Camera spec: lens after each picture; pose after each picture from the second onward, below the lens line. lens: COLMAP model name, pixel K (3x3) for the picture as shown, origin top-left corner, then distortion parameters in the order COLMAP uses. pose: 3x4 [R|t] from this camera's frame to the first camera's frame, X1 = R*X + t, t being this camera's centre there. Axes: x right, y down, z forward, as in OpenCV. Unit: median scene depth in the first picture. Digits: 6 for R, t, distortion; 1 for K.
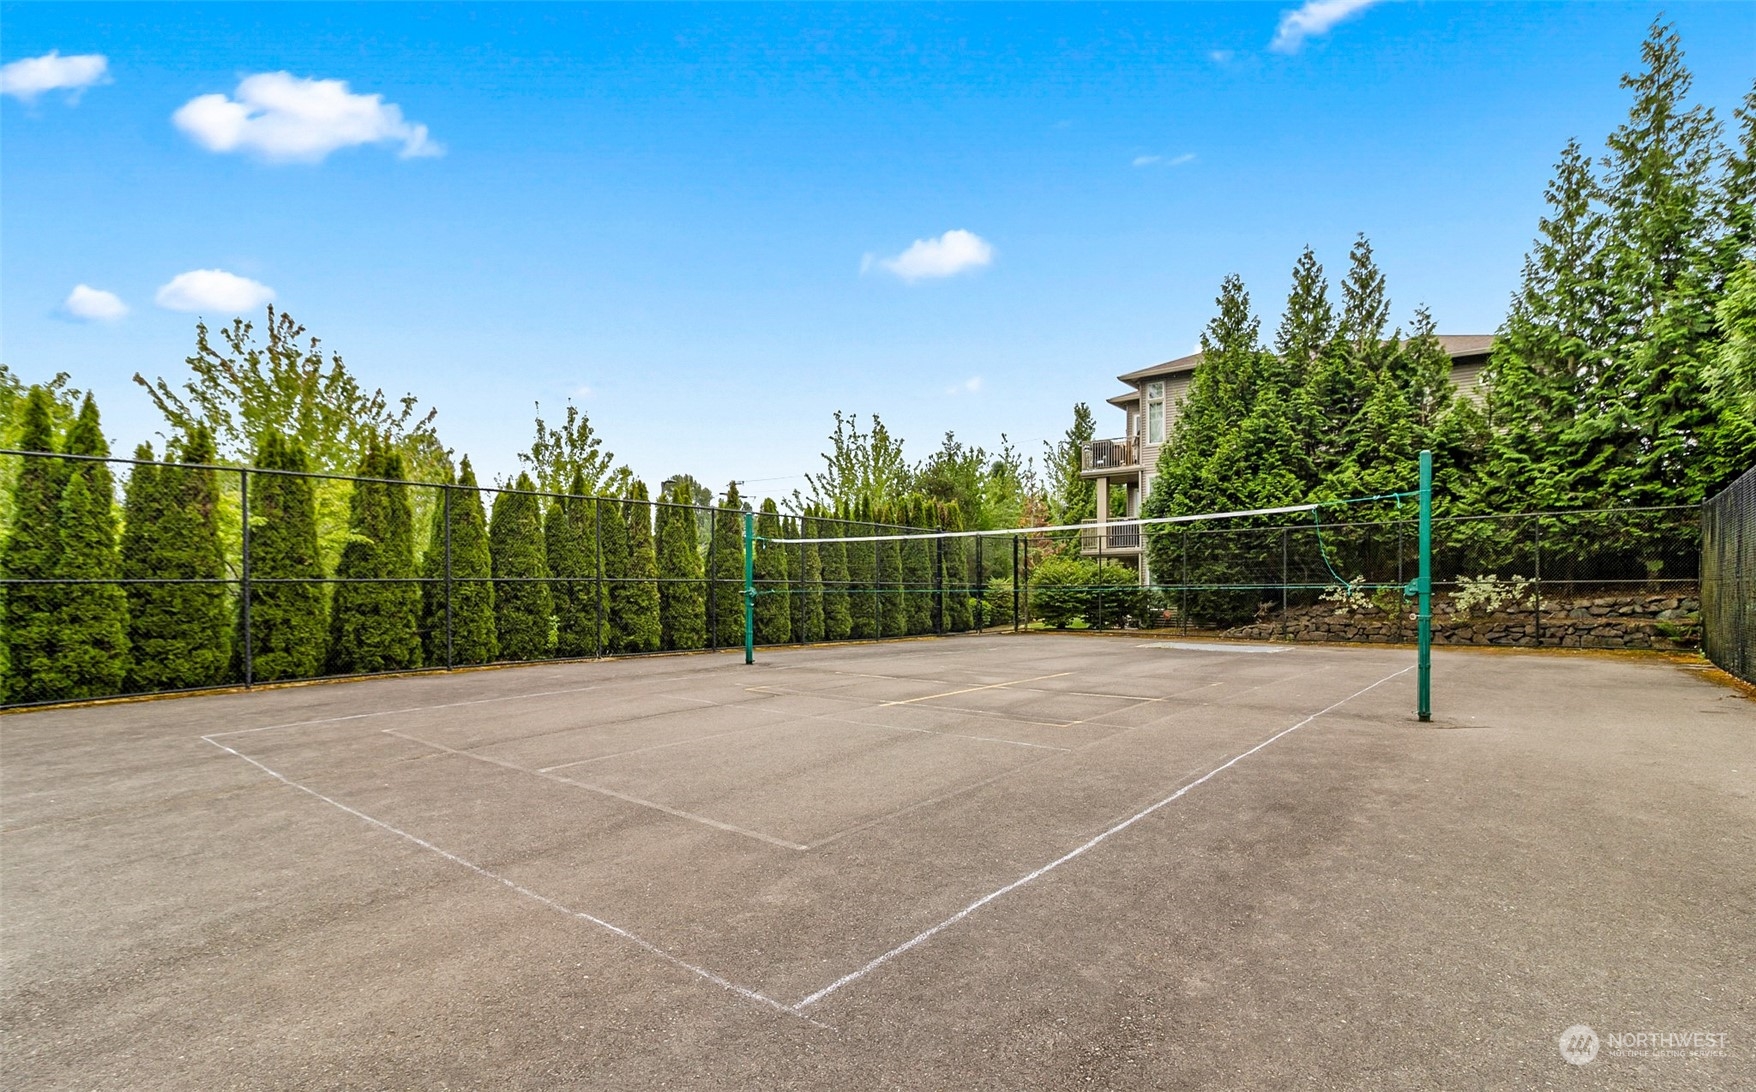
lens RADIAL K [[819.0, 0, 878.9], [0, 819.0, 591.7], [0, 0, 1]] dist [0.003448, 0.000345]
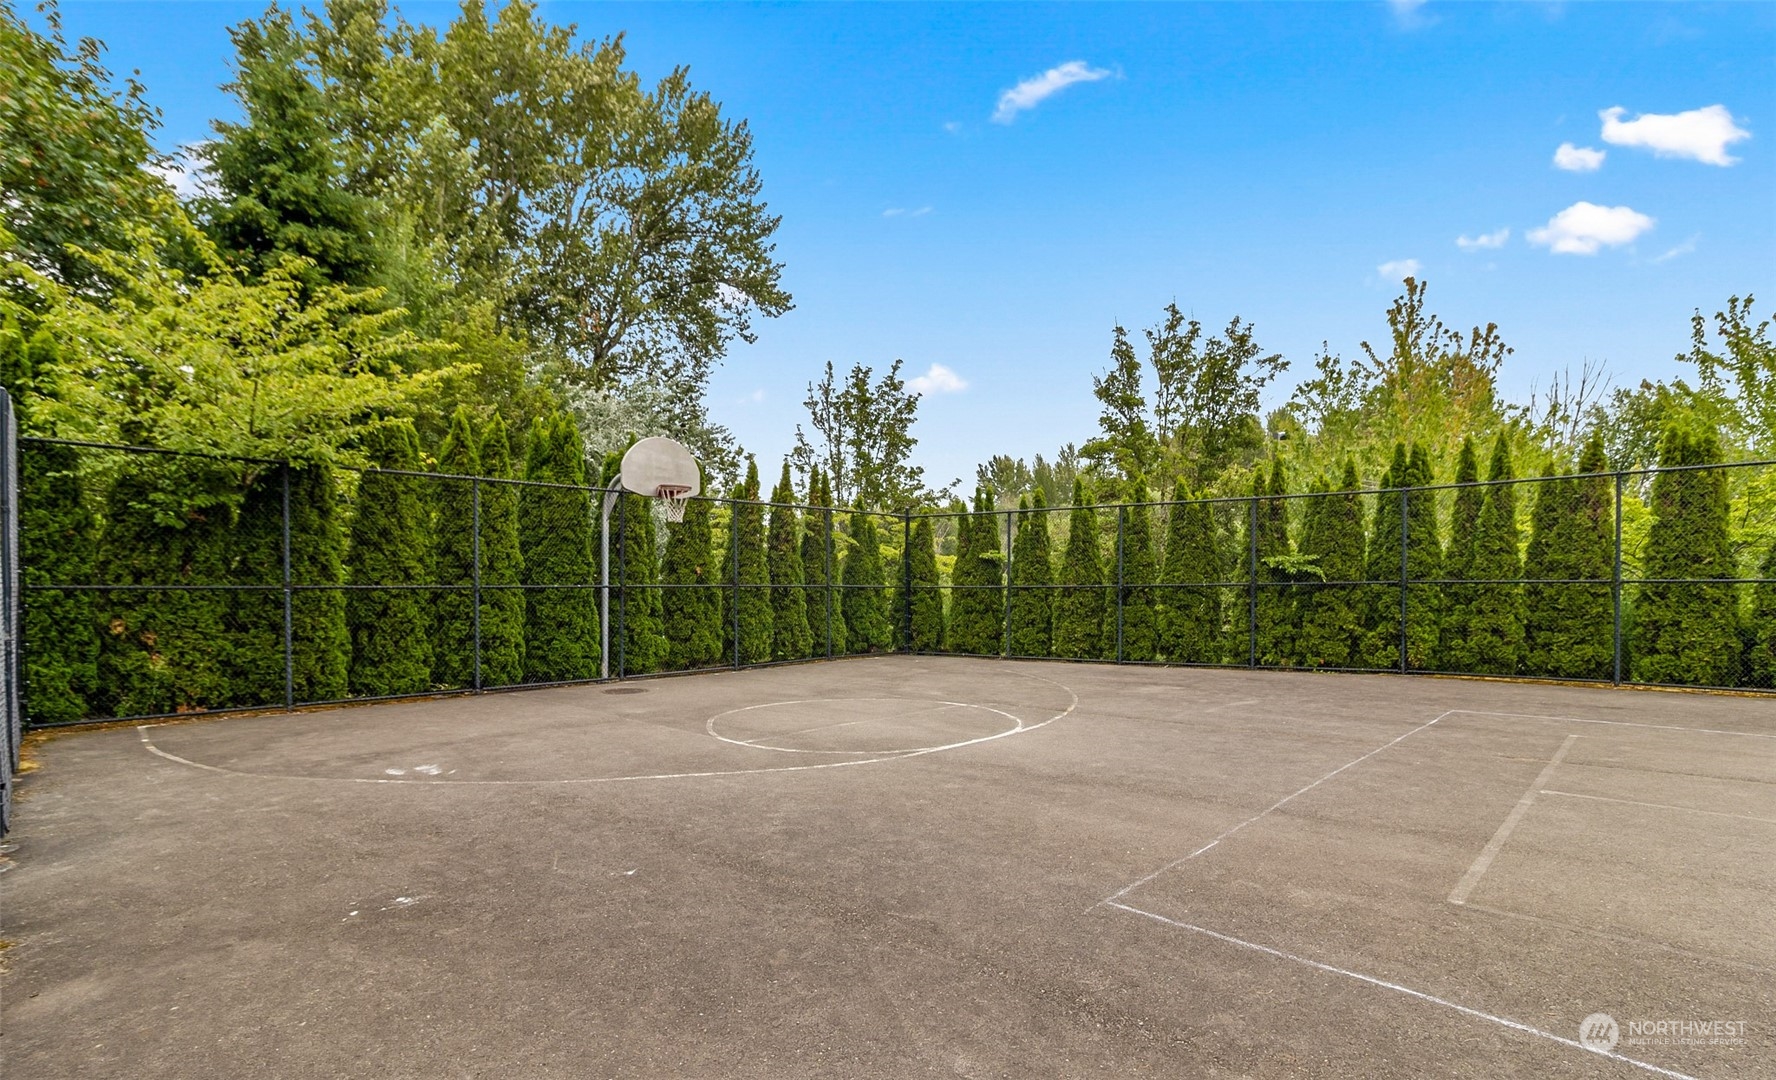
lens RADIAL K [[809.2, 0, 889.0], [0, 809.2, 581.9], [0, 0, 1]] dist [0.001280, 0.000396]
pose [[-0.078885, 0.006558, -0.996862, 0.684160], [-0.005954, 0.999957, 0.007050, -0.031002], [0.996866, 0.006491, -0.078843, 0.372130]]
